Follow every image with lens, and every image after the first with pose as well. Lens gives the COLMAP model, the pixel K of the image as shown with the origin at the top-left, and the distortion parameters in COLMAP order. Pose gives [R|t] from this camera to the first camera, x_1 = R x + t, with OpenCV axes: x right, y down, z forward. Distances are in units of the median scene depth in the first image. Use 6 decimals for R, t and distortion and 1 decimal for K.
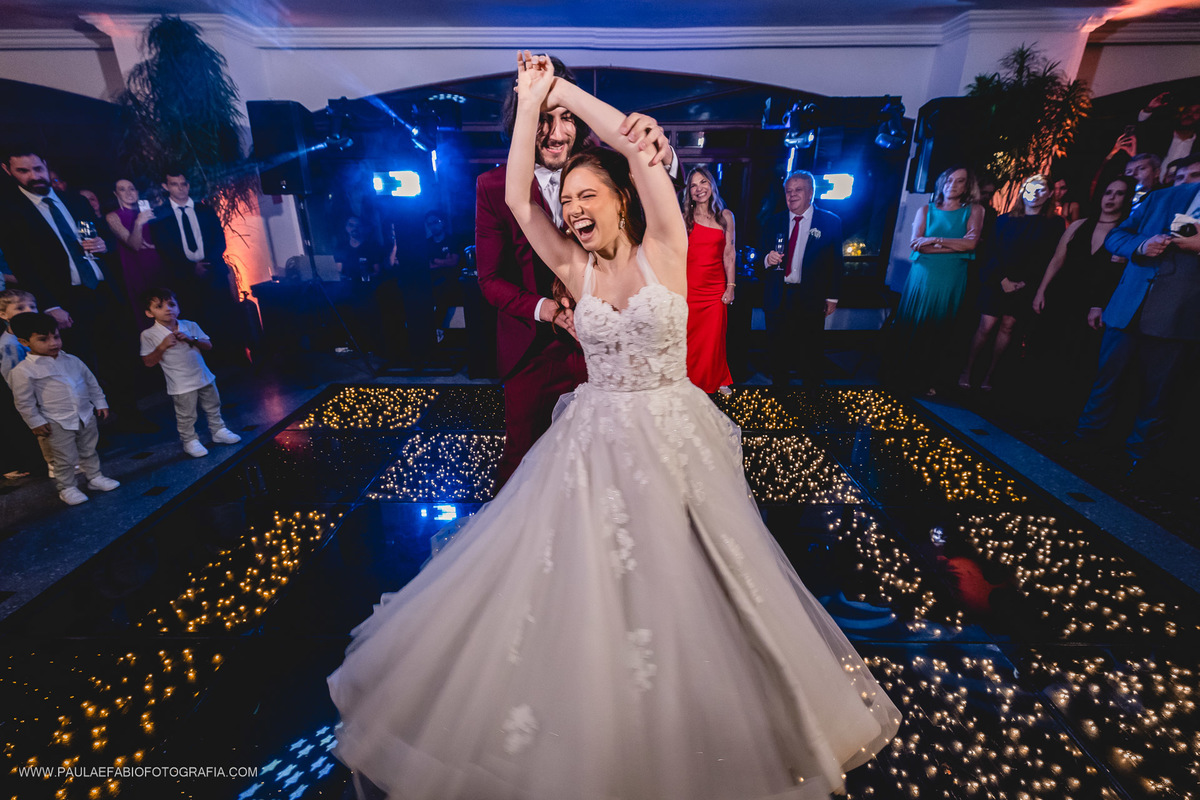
lens RADIAL K [[533.0, 0, 595.1], [0, 533.0, 406.4], [0, 0, 1]] dist [0.000285, 0.000586]
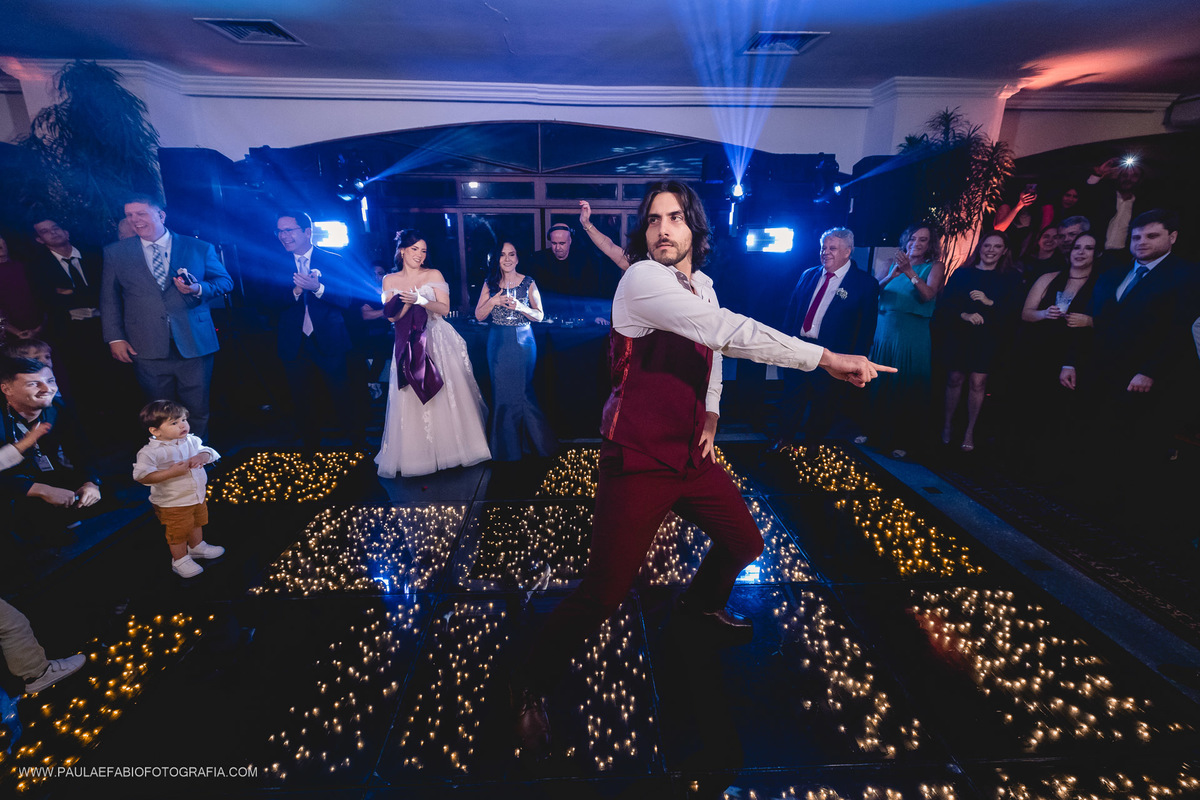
lens RADIAL K [[540.0, 0, 600.0], [0, 540.0, 400.0], [0, 0, 1]] dist [0.001255, 0.000291]
pose [[0.997863, -0.013630, 0.063897, 0.077882], [0.019364, 0.995754, -0.089990, -0.044818], [-0.062399, 0.091035, 0.993891, 0.068427]]
